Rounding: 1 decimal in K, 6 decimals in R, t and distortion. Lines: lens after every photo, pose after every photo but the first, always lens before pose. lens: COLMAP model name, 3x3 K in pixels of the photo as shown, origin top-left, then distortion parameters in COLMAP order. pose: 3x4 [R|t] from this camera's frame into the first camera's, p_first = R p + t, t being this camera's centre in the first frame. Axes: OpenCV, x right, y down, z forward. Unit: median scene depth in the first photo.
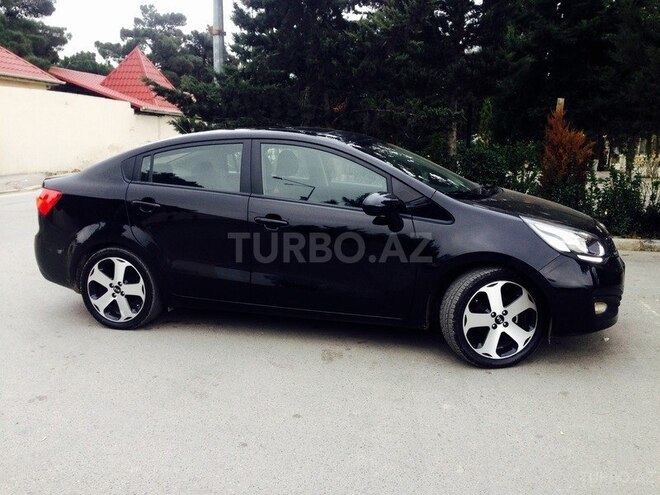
lens RADIAL K [[637.8, 0, 329.4], [0, 637.8, 248.3], [0, 0, 1]] dist [0.076795, 0.000000]
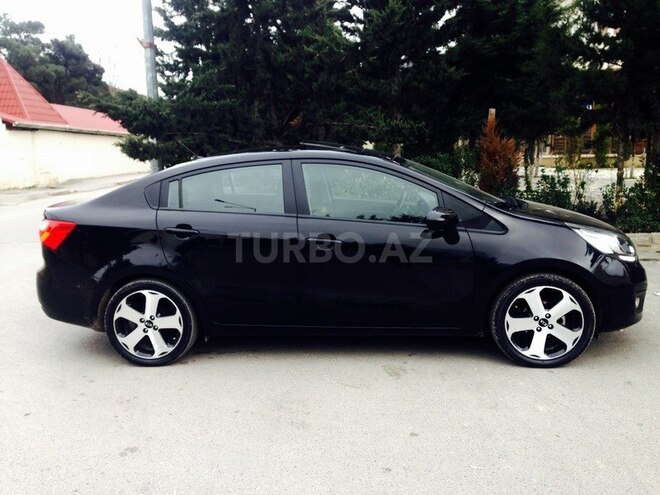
lens RADIAL K [[637.8, 0, 330.0], [0, 637.8, 245.7], [0, 0, 1]] dist [0.076795, 0.000000]
pose [[0.979070, -0.061004, 0.194165, -0.246712], [0.064336, 0.997869, -0.010892, -0.022776], [-0.193087, 0.023156, 0.980908, 0.028331]]
